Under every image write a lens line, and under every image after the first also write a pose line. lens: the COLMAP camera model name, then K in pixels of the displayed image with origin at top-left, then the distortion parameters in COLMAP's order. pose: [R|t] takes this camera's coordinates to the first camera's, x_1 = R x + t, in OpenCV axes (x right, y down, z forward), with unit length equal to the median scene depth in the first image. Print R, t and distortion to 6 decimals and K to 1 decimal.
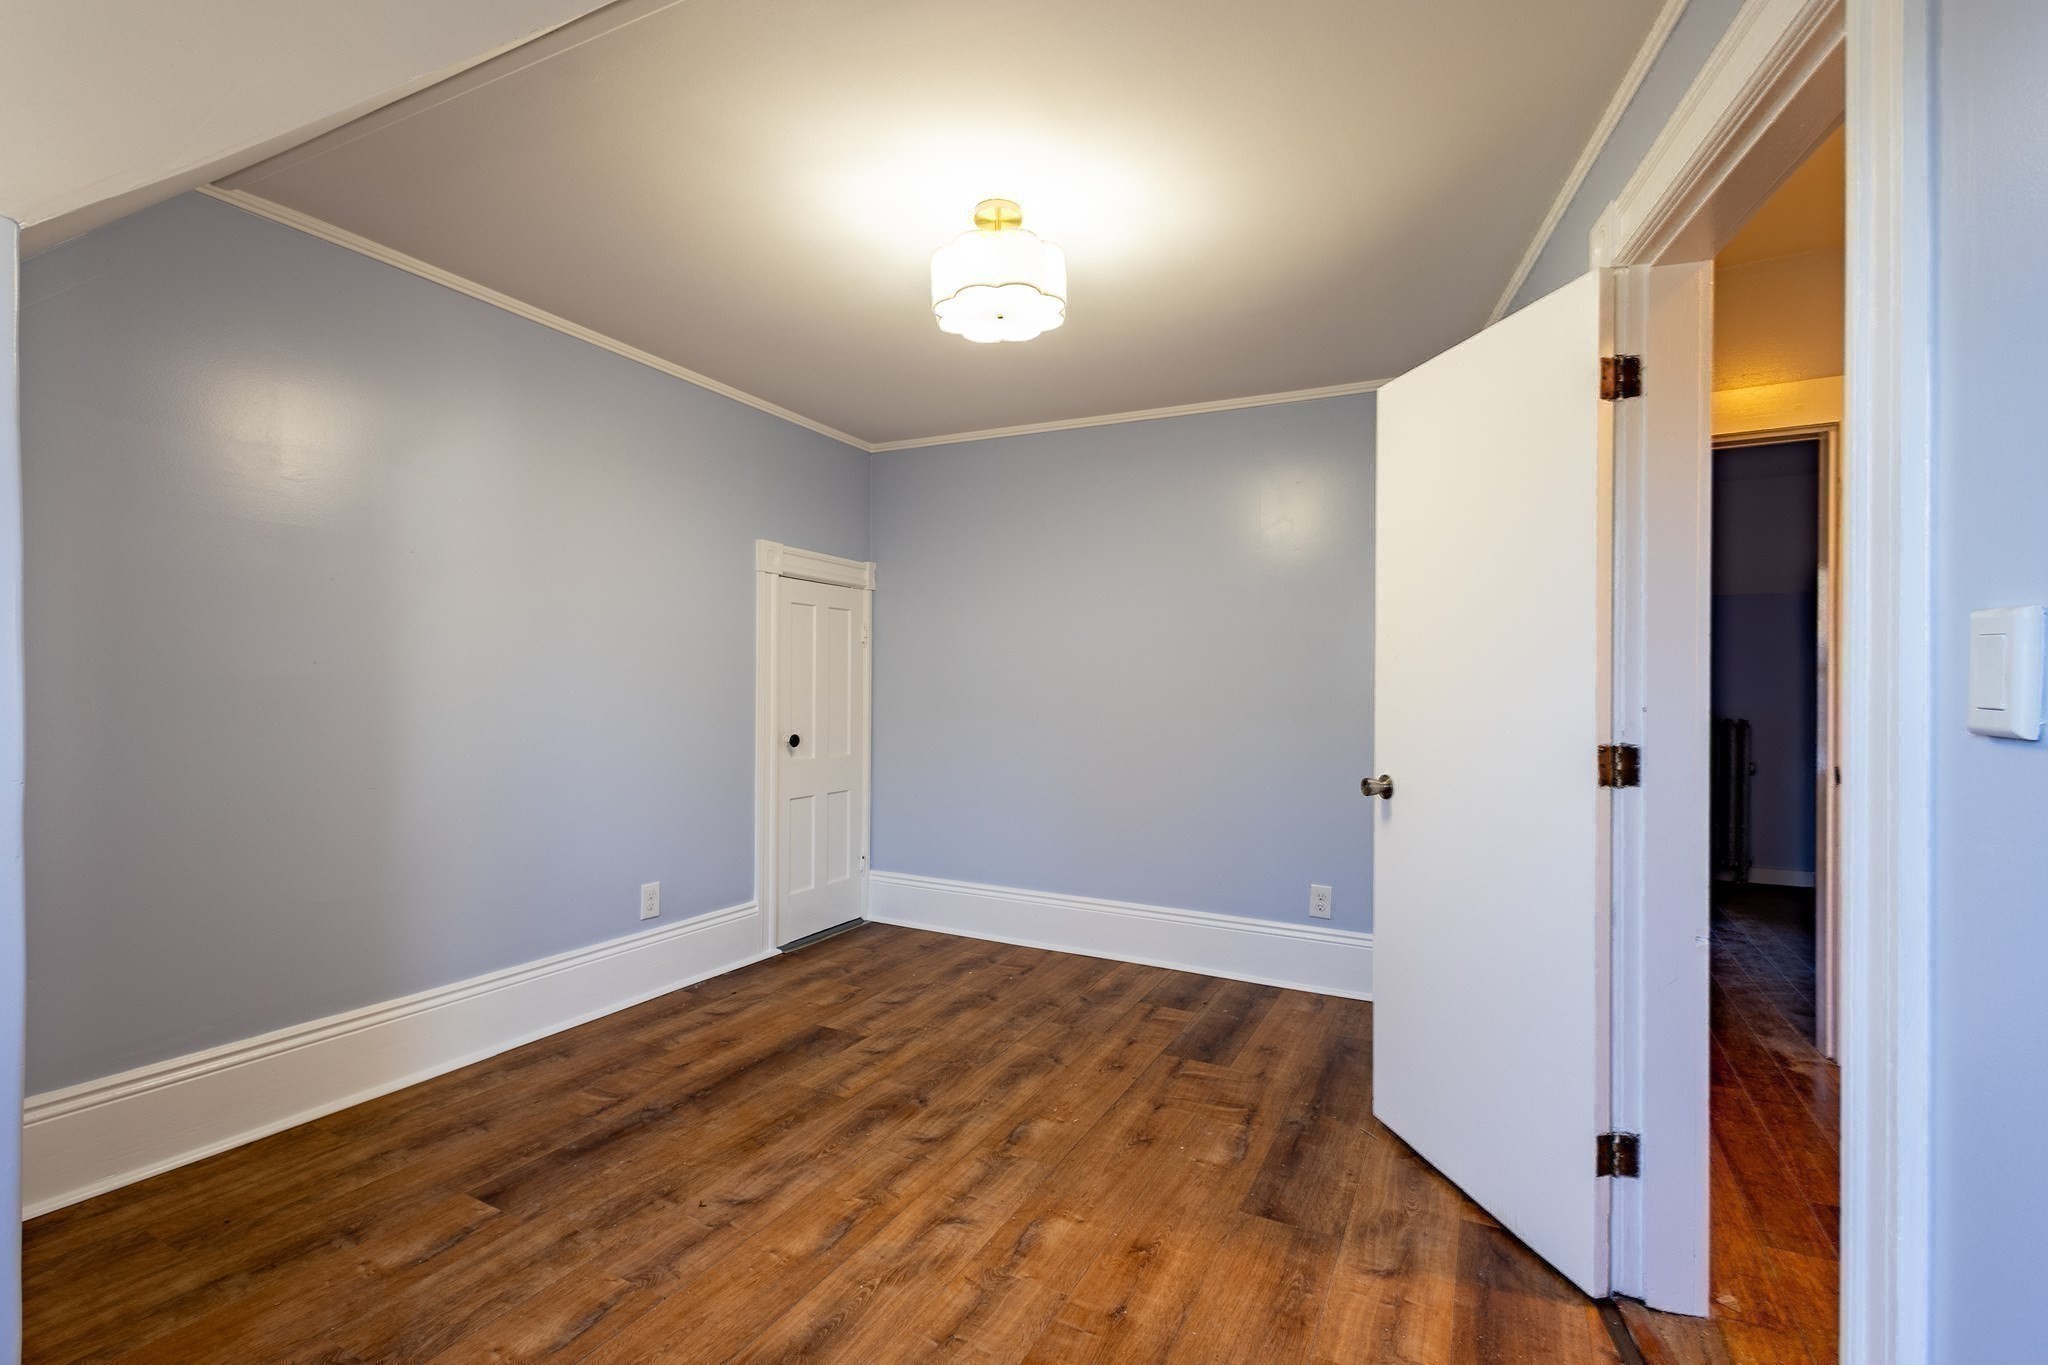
lens RADIAL K [[941.5, 0, 1026.9], [0, 941.5, 685.9], [0, 0, 1]] dist [0.005525, -0.000418]
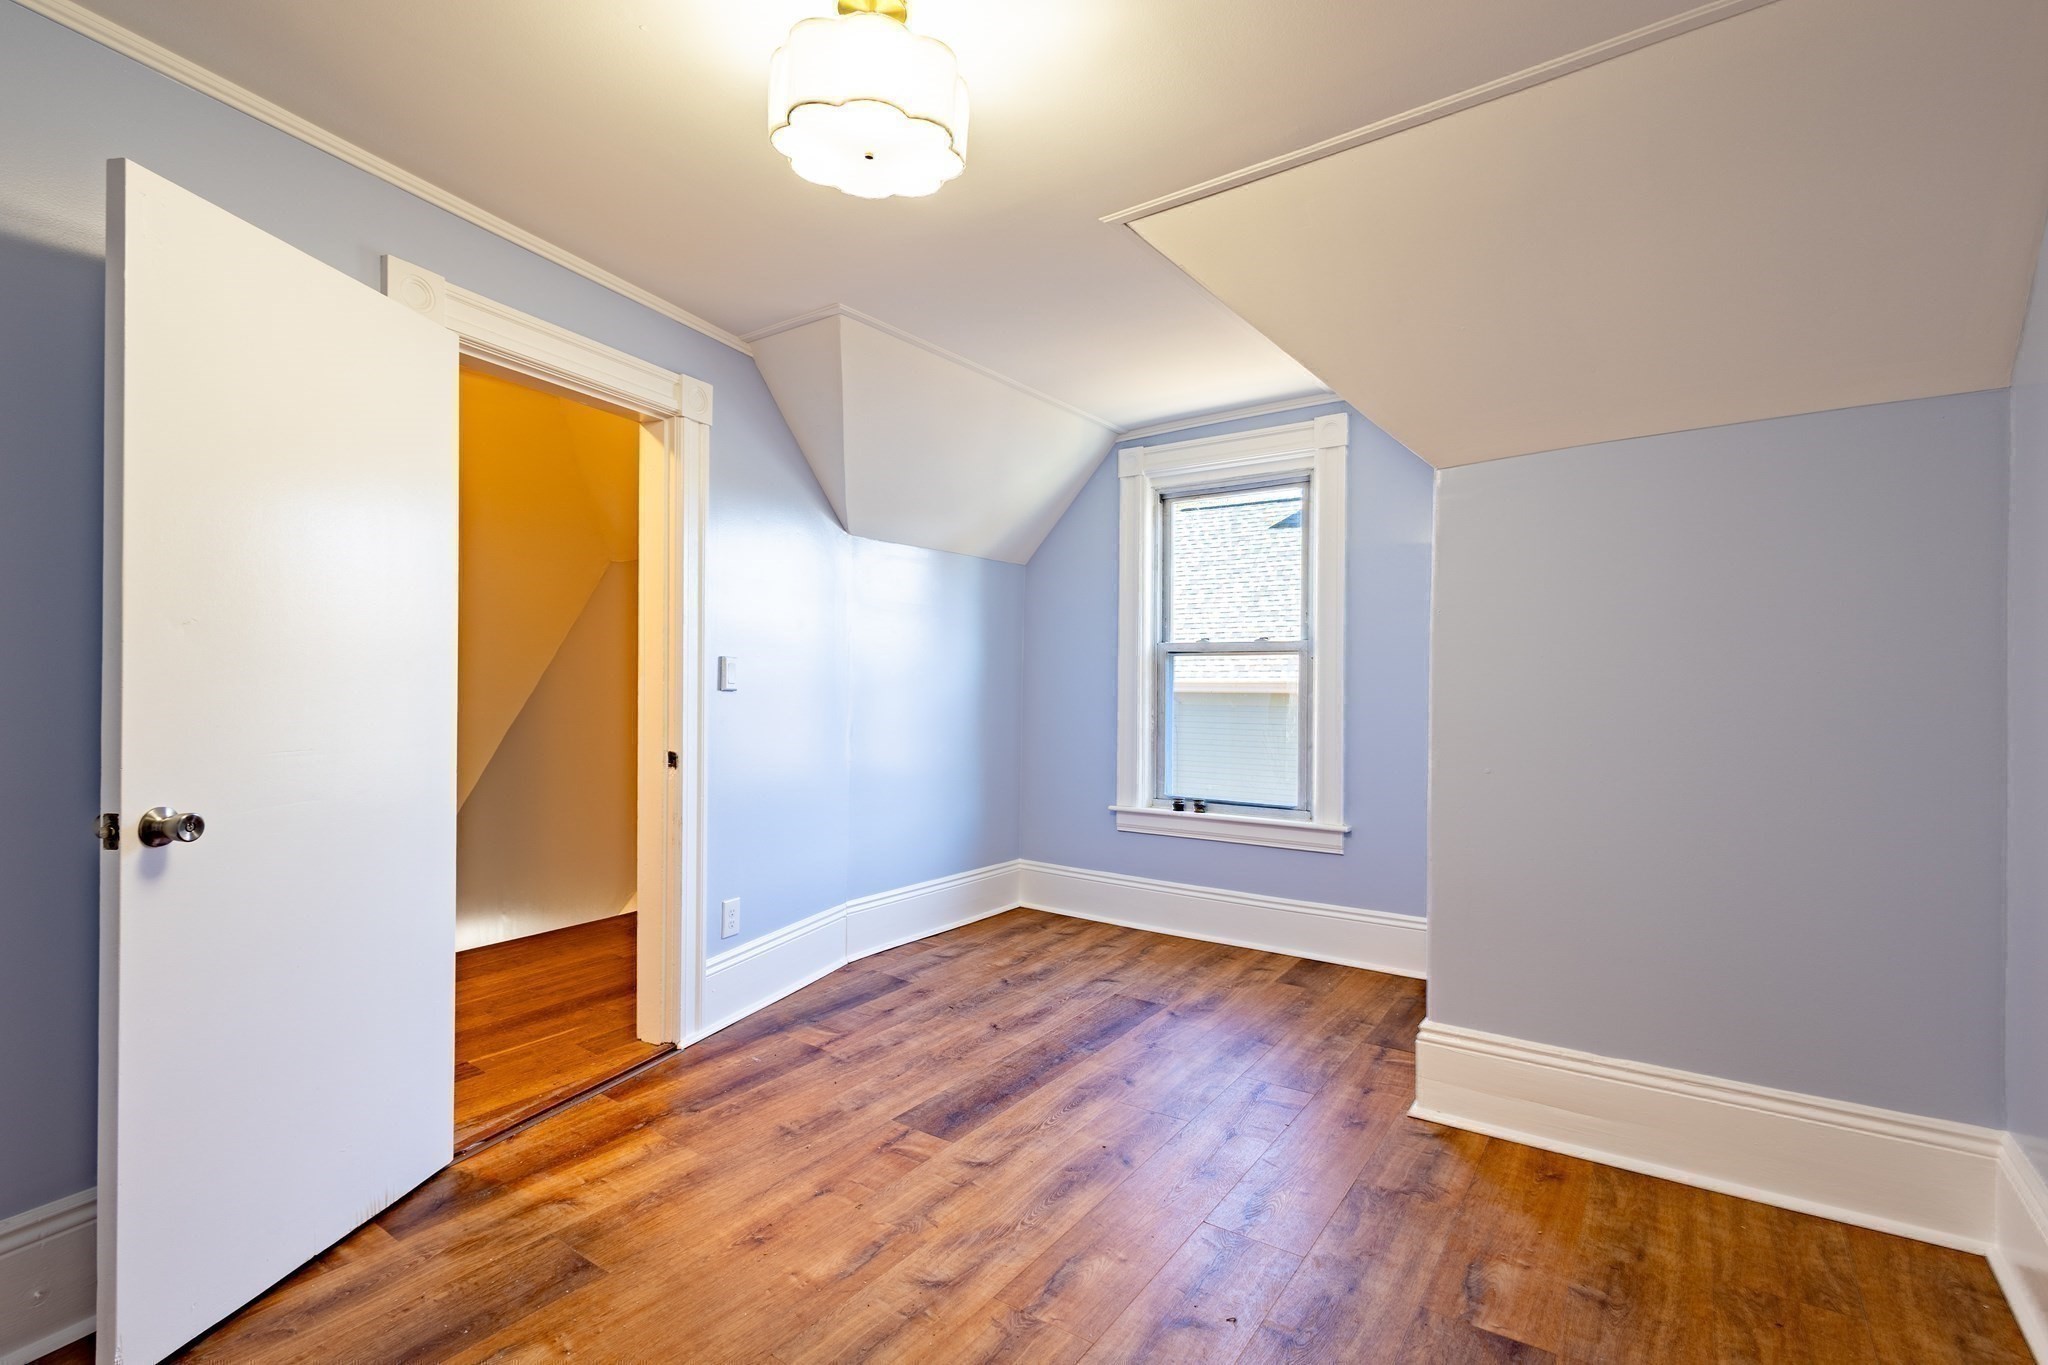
lens RADIAL K [[941.5, 0, 1023.9], [0, 941.5, 682.6], [0, 0, 1]] dist [0.005525, -0.000418]
pose [[-0.989434, -0.015426, 0.144164, -0.294013], [-0.016534, 0.999842, -0.006488, 0.009722], [-0.144041, -0.008803, -0.989533, 1.959573]]
